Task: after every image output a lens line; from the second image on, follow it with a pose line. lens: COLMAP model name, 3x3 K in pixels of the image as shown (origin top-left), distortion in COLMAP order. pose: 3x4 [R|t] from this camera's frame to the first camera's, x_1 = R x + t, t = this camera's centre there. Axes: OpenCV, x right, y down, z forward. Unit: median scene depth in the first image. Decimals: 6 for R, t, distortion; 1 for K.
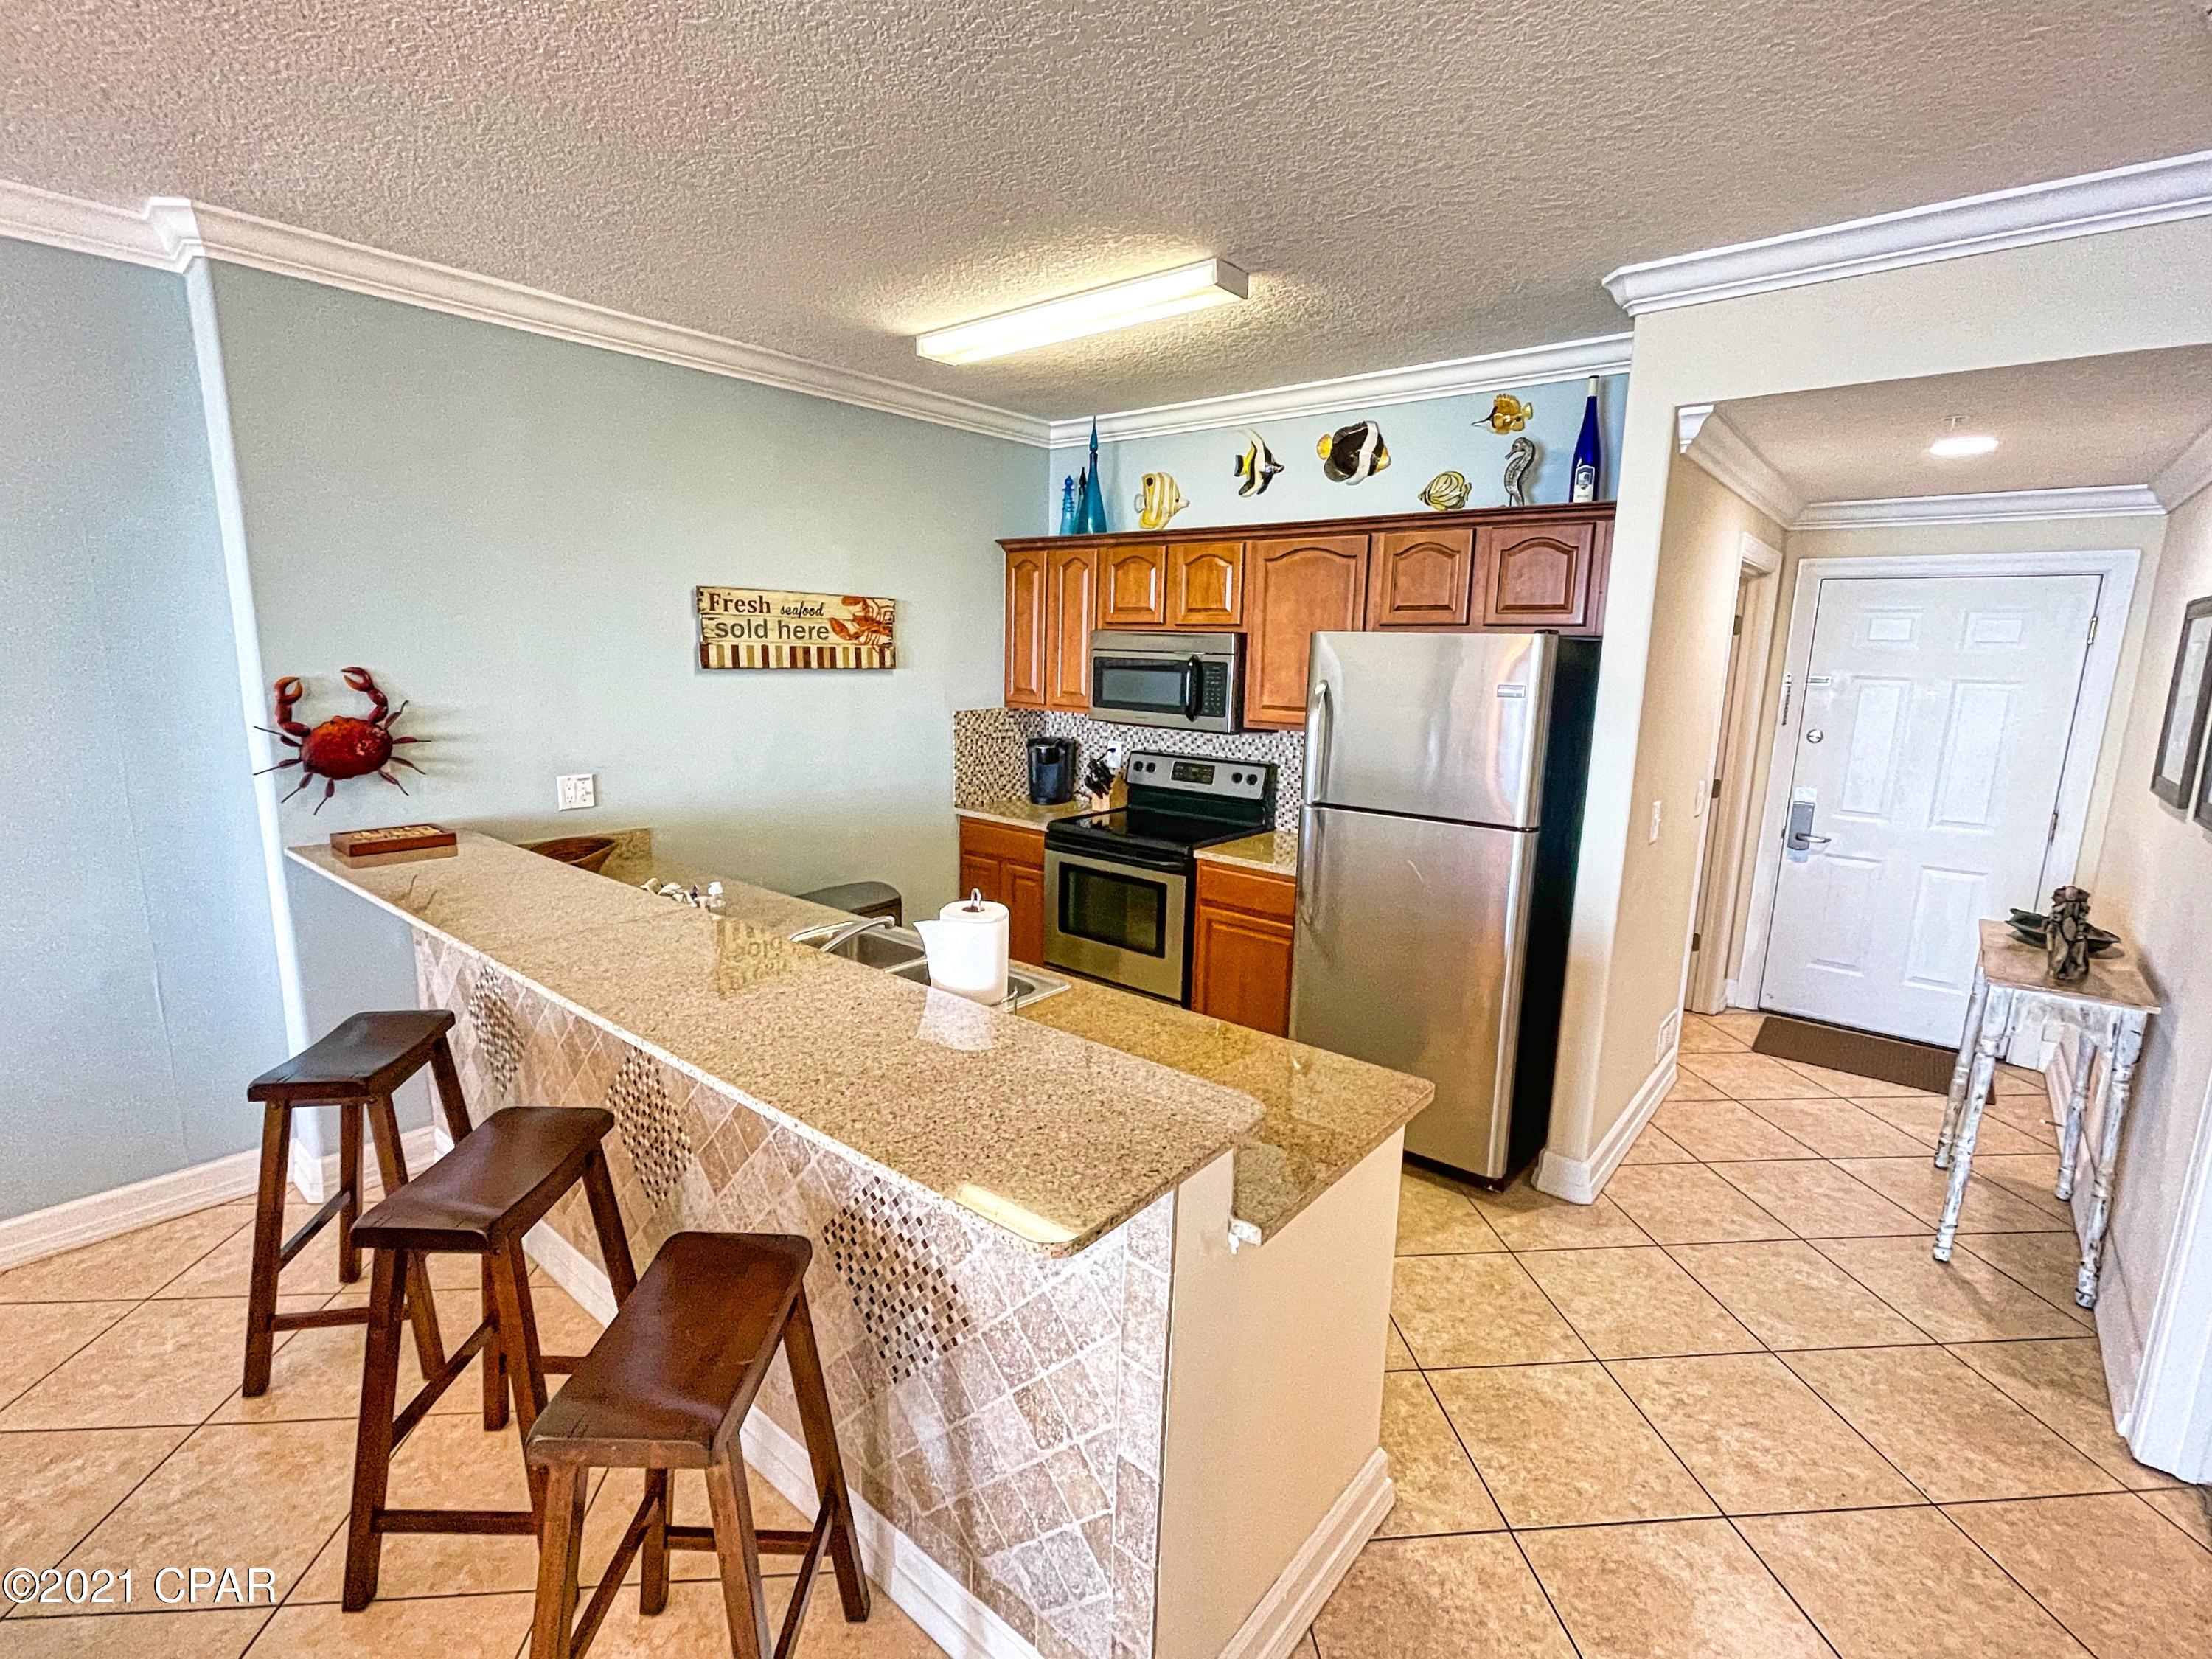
lens RADIAL K [[1022.7, 0, 1102.3], [0, 1022.7, 834.2], [0, 0, 1]] dist [-0.008973, 0.000810]
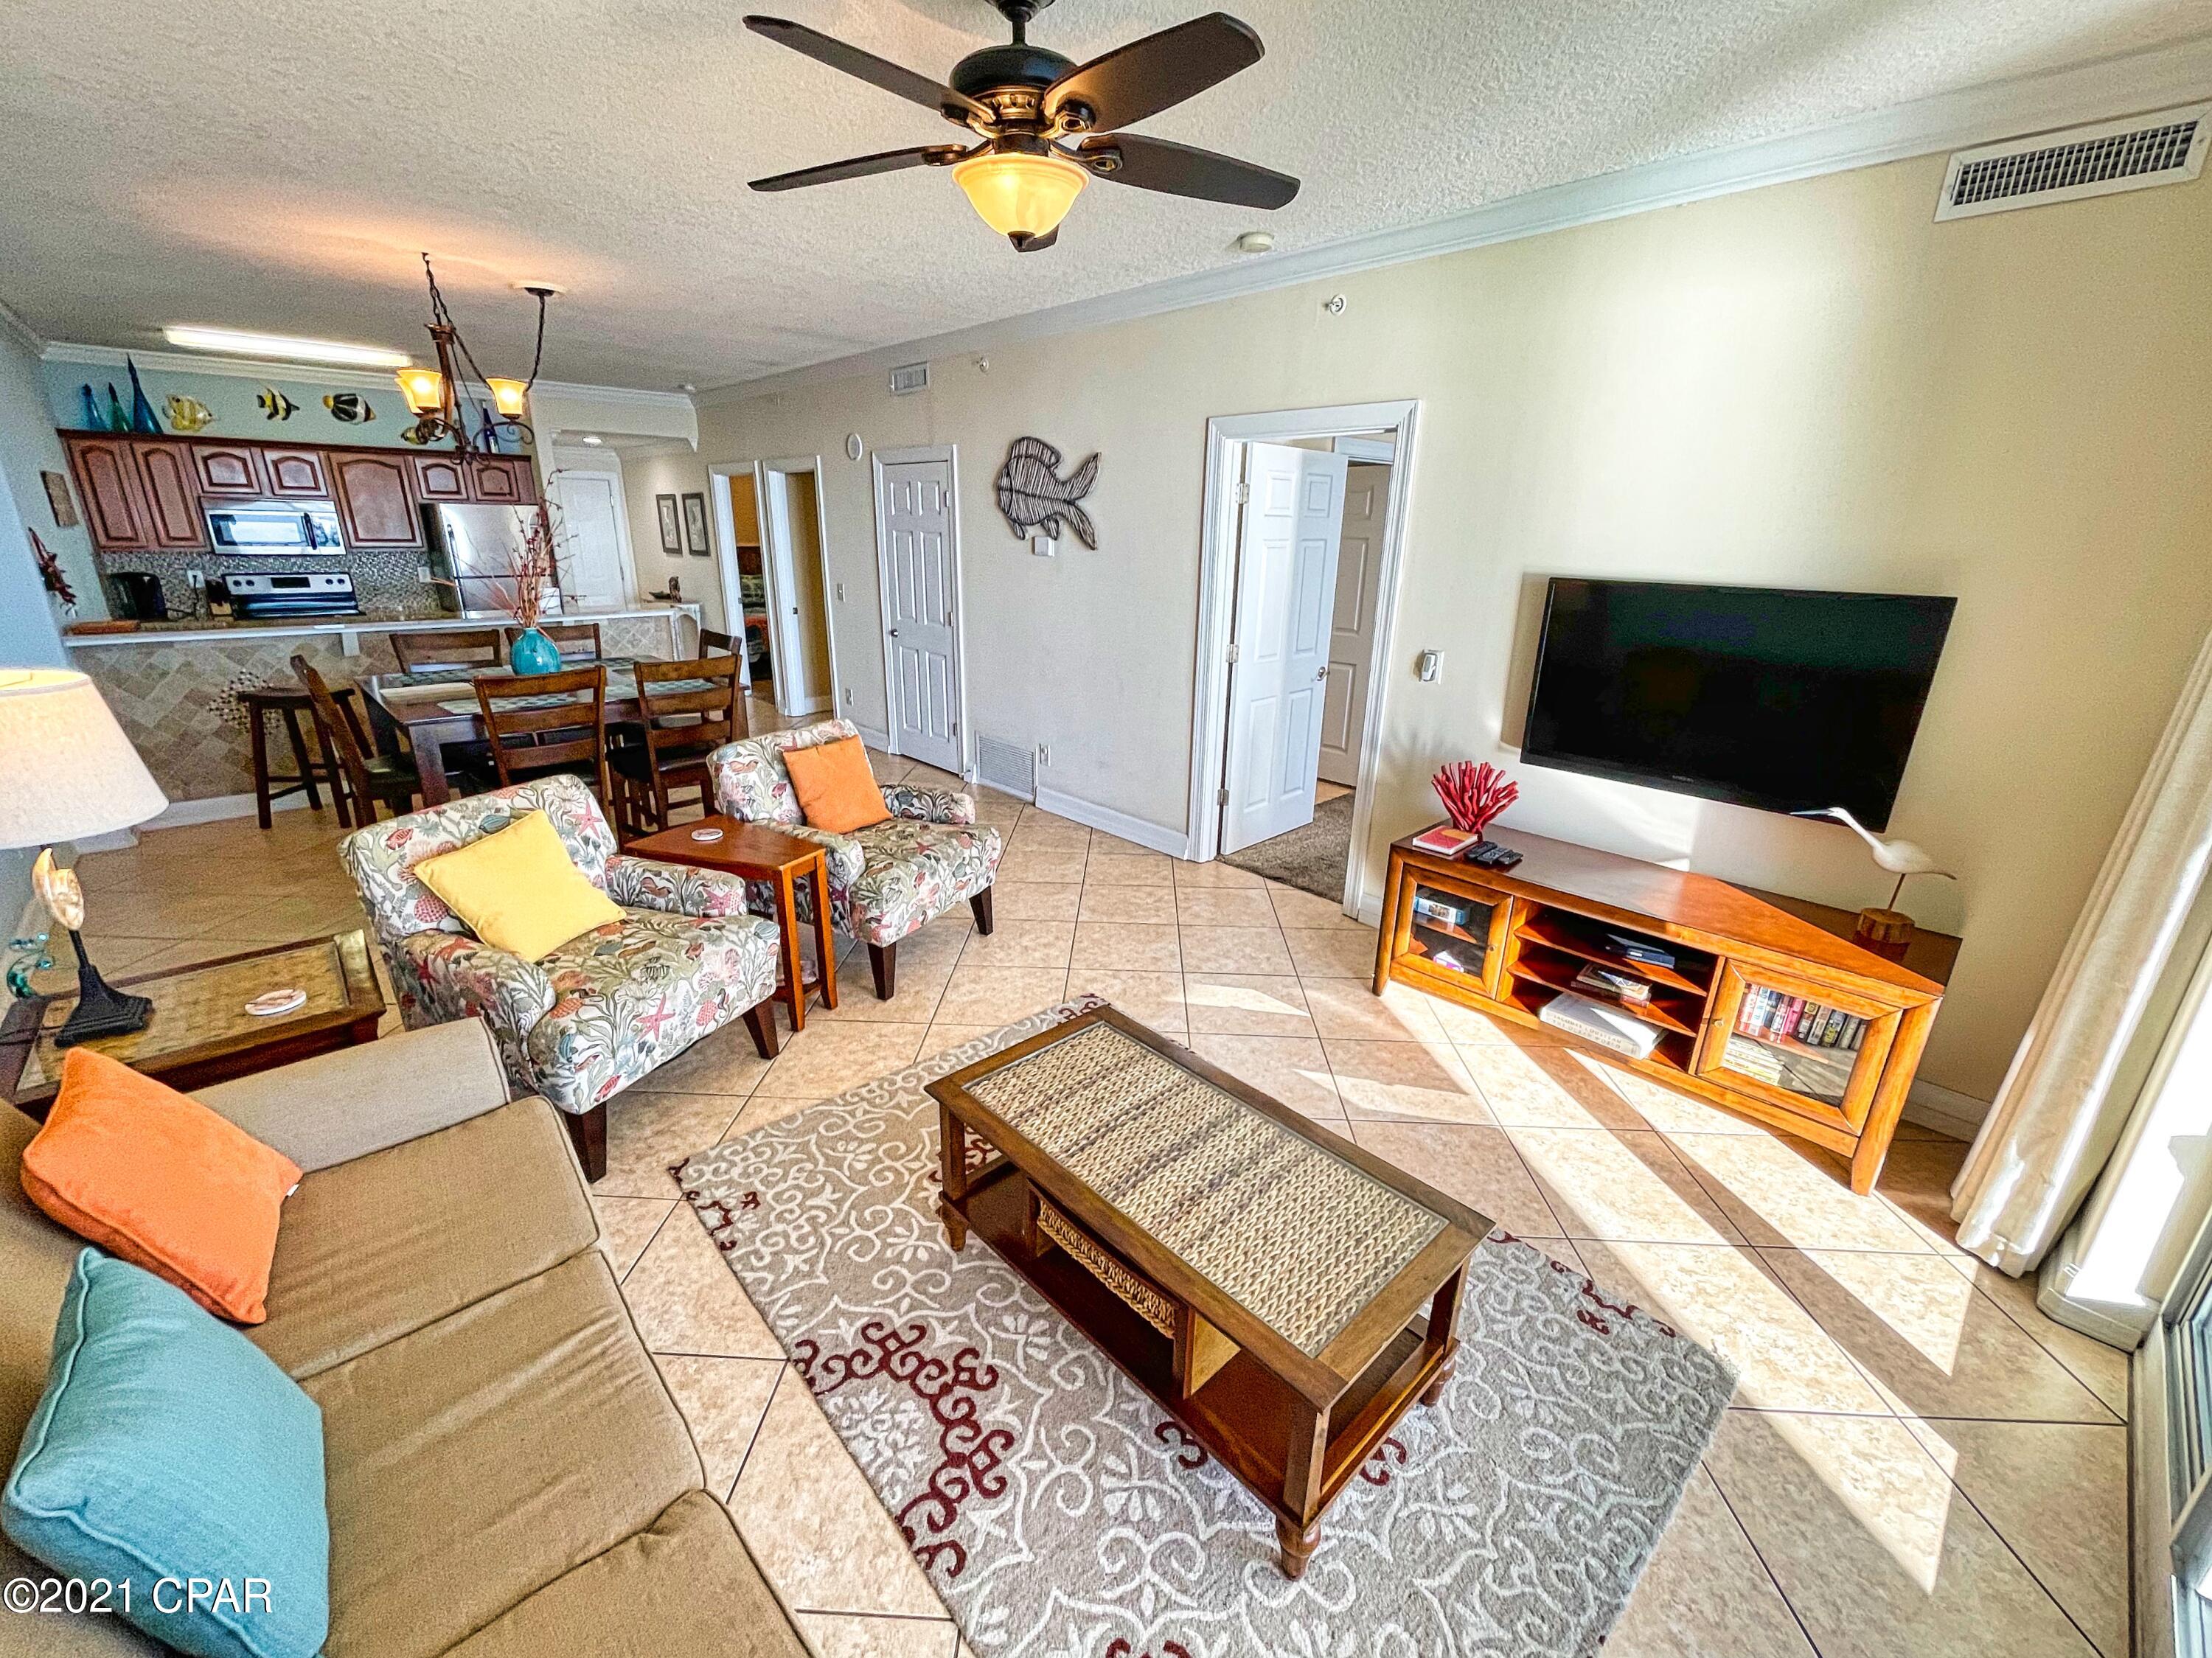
lens RADIAL K [[890.6, 0, 1097.2], [0, 890.6, 831.0], [0, 0, 1]] dist [-0.005805, 0.001898]
pose [[0.130251, -0.341620, 0.930769, -1.528072], [0.164543, 0.933196, 0.319485, 0.094527], [-0.977732, 0.111539, 0.177761, -0.689974]]
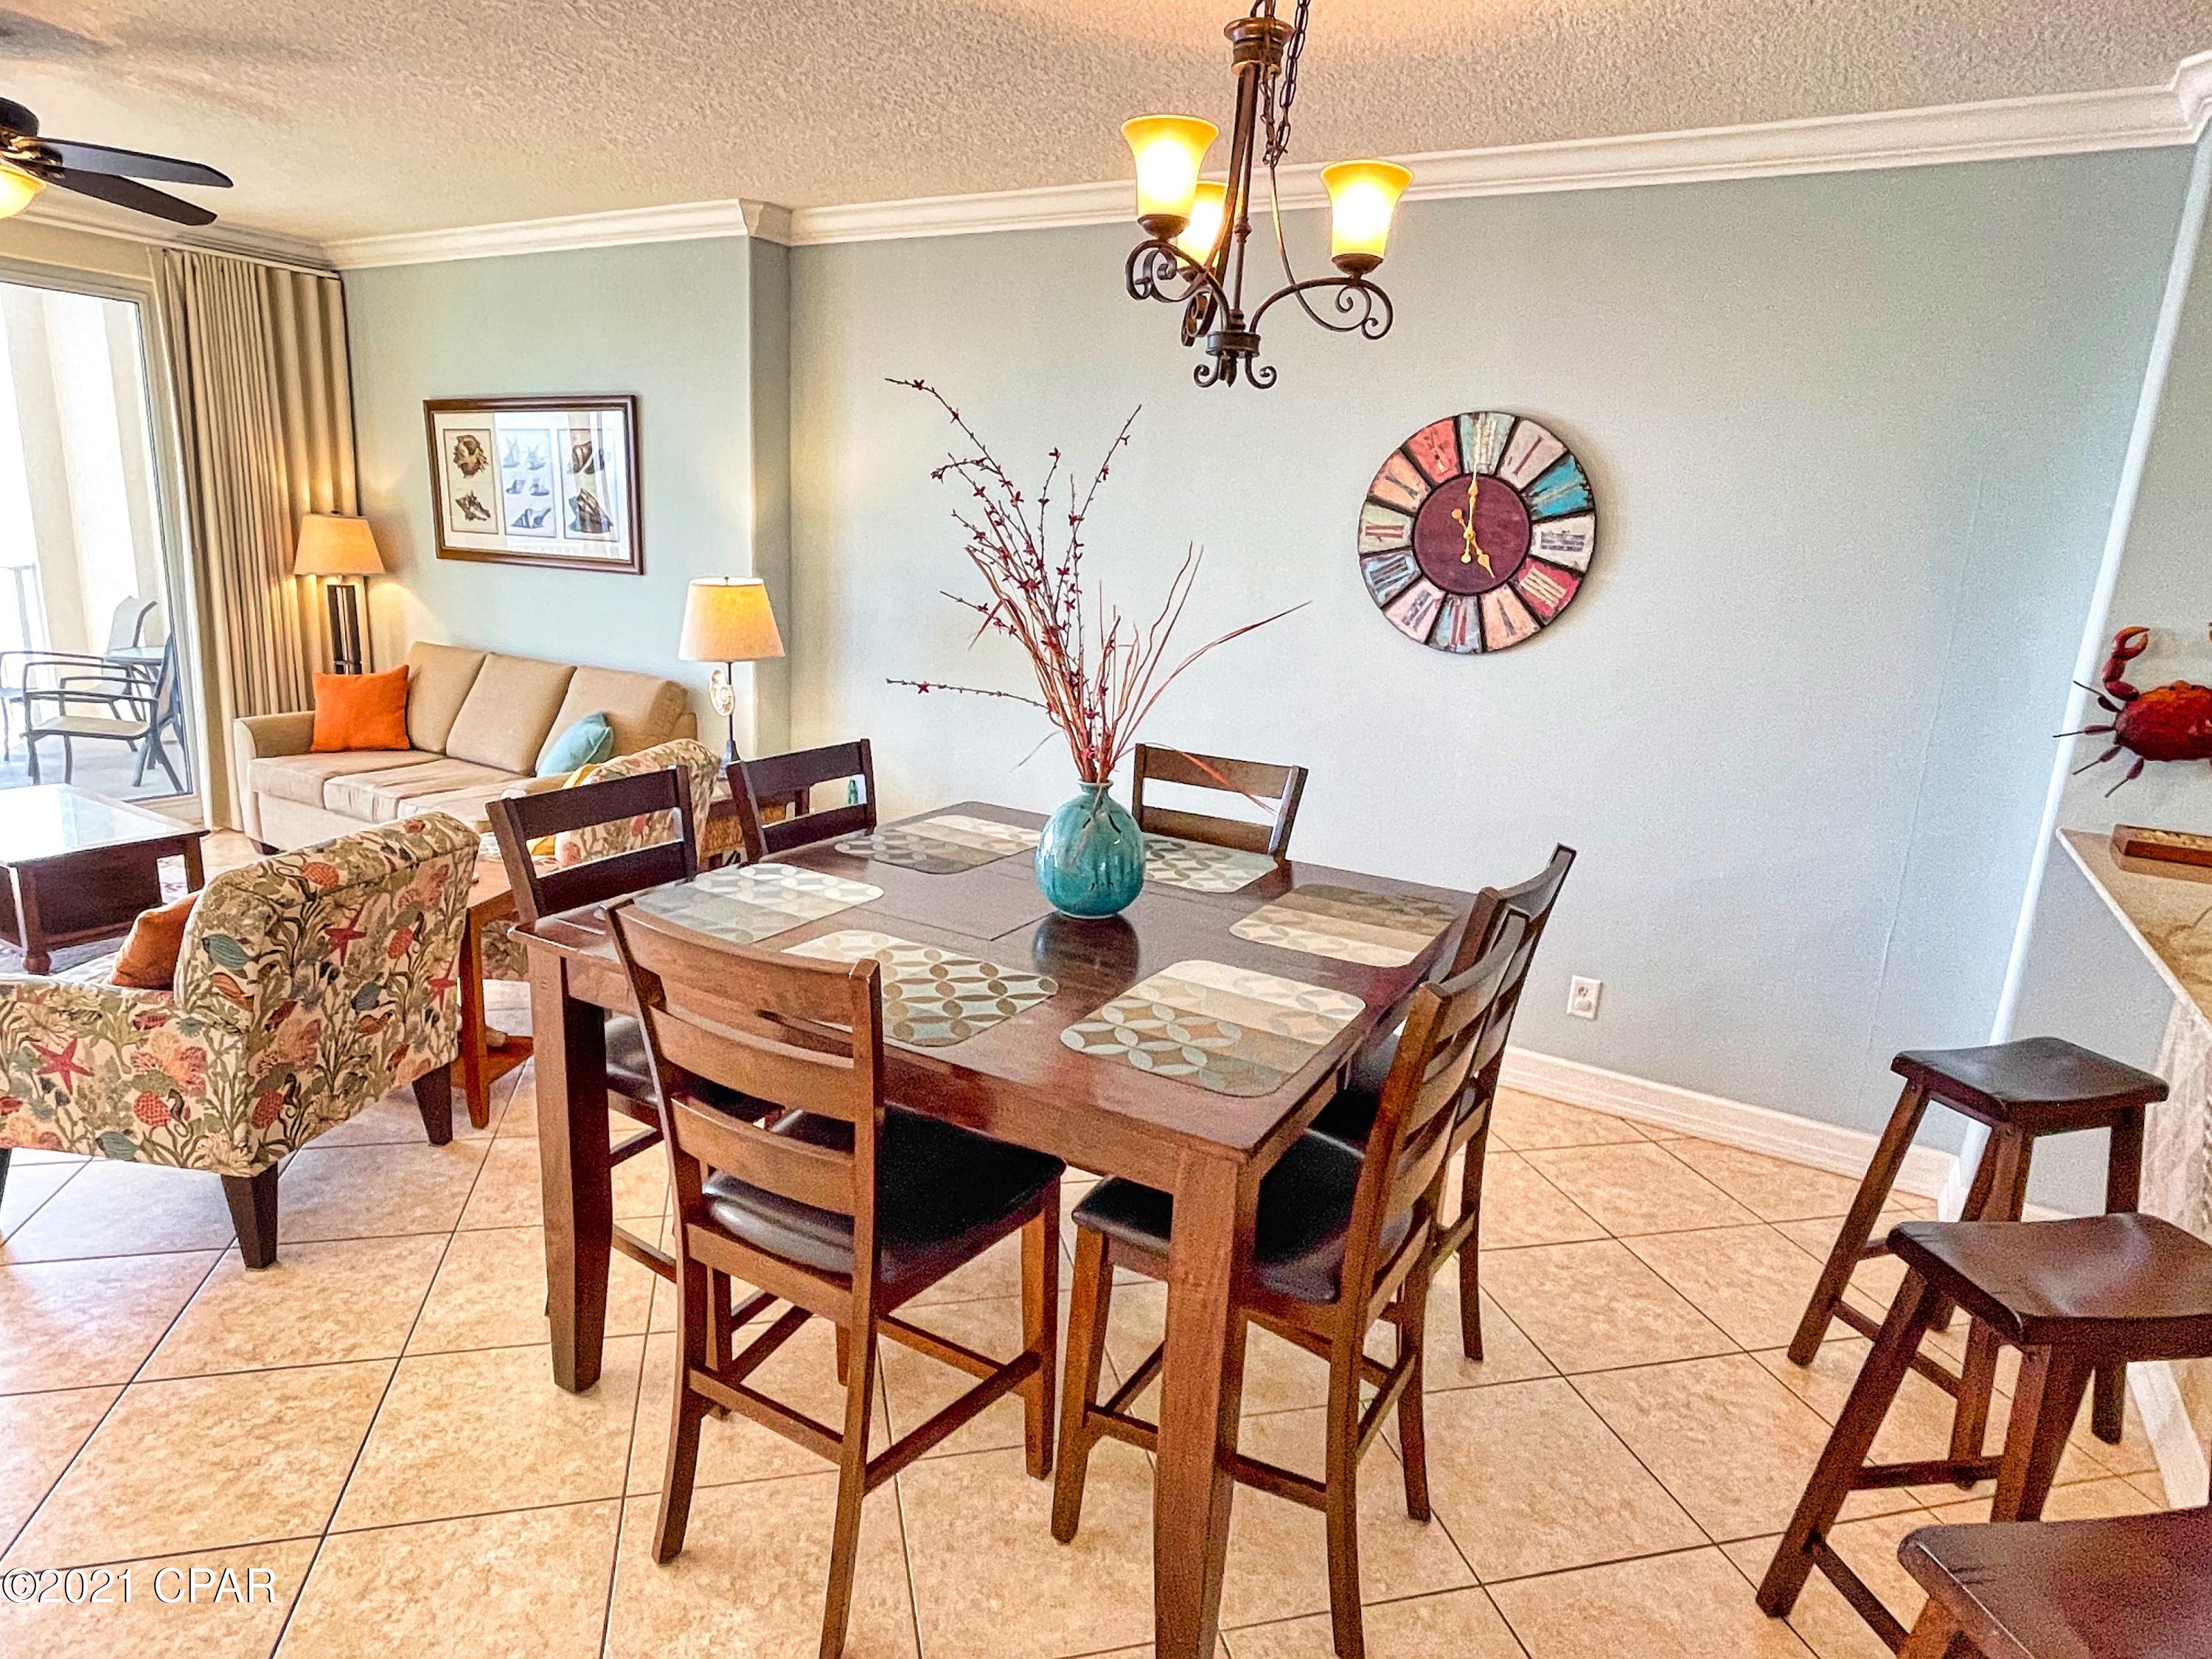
lens RADIAL K [[1270.3, 0, 1103.8], [0, 1270.3, 832.9], [0, 0, 1]] dist [-0.012488, 0.008293]
pose [[0.162567, 0.216404, -0.962674, 0.054166], [-0.232703, 0.956540, 0.175729, 0.012701], [0.958865, 0.195449, 0.205860, 0.023129]]
